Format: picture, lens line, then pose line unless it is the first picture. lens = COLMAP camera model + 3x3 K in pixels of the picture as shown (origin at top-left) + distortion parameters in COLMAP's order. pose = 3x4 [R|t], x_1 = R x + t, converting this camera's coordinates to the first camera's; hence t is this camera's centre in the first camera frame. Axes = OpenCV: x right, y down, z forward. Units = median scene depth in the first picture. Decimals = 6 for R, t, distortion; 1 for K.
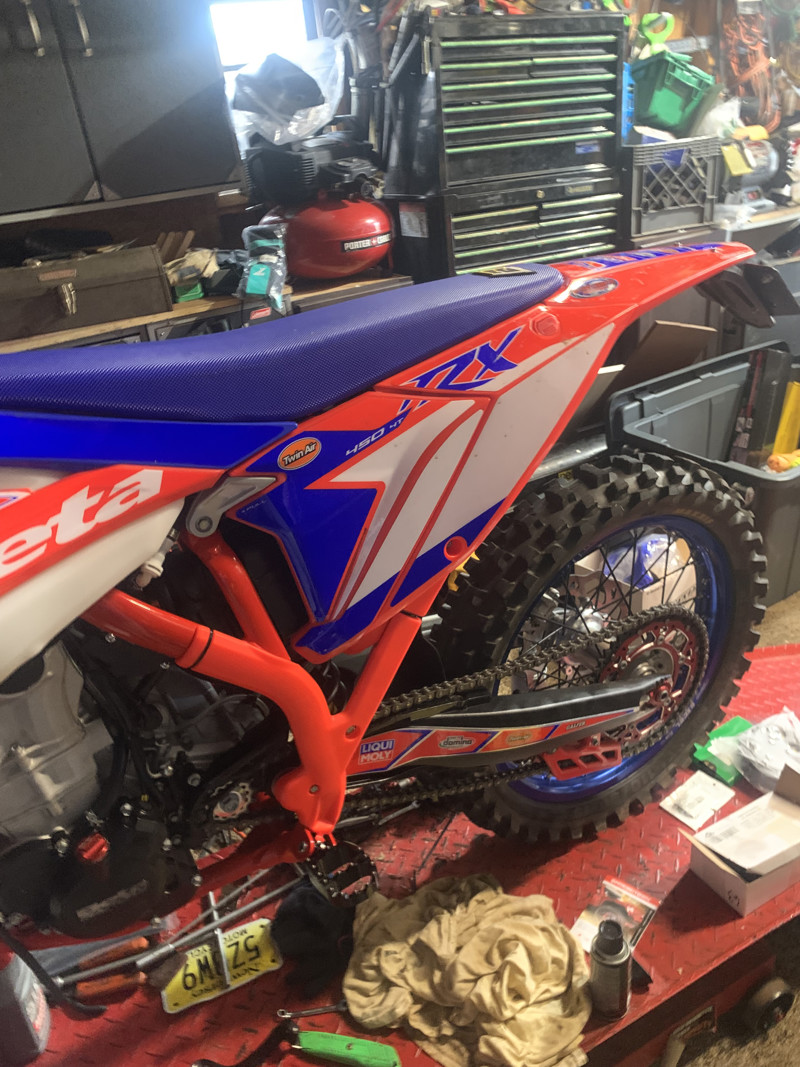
lens RADIAL K [[829.8, 0, 398.5], [0, 829.8, 519.9], [0, 0, 1]] dist [0.010629, -0.003308]
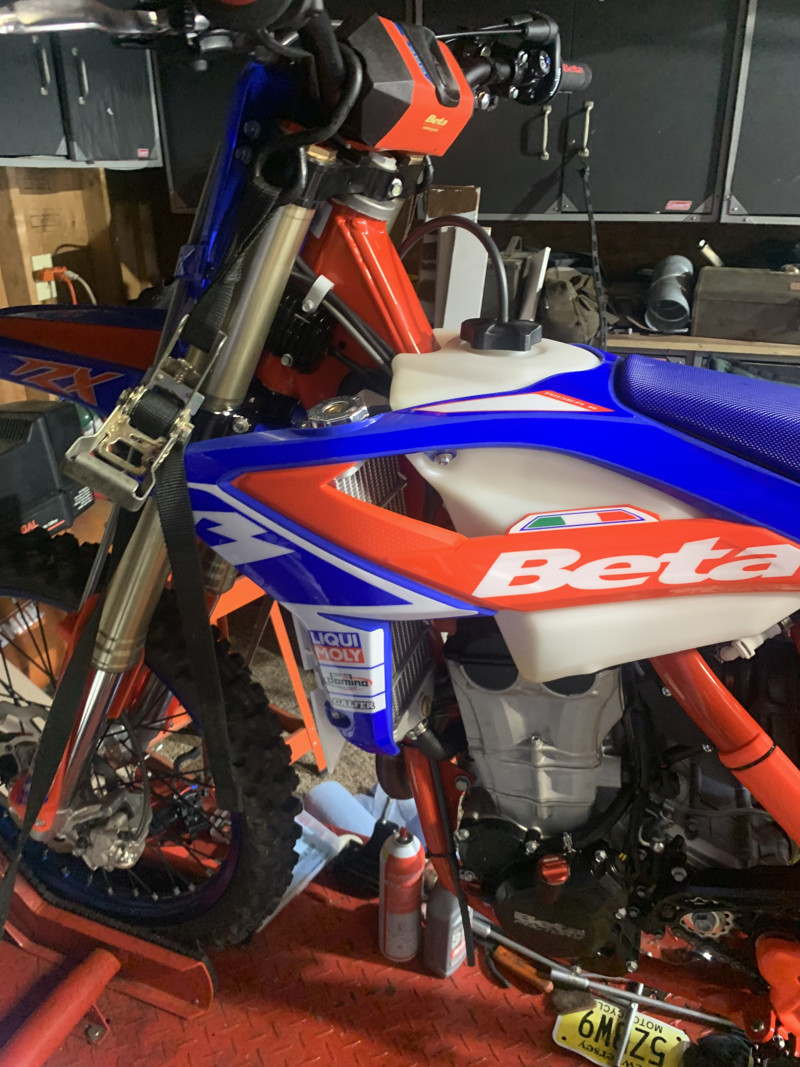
lens RADIAL K [[835.8, 0, 402.3], [0, 835.8, 531.5], [0, 0, 1]] dist [0.000087, 0.007192]
pose [[0.663303, 0.407909, -0.627406, -0.032418], [-0.399462, 0.901946, 0.164084, -0.050037], [0.632818, 0.141787, 0.761208, 0.085717]]
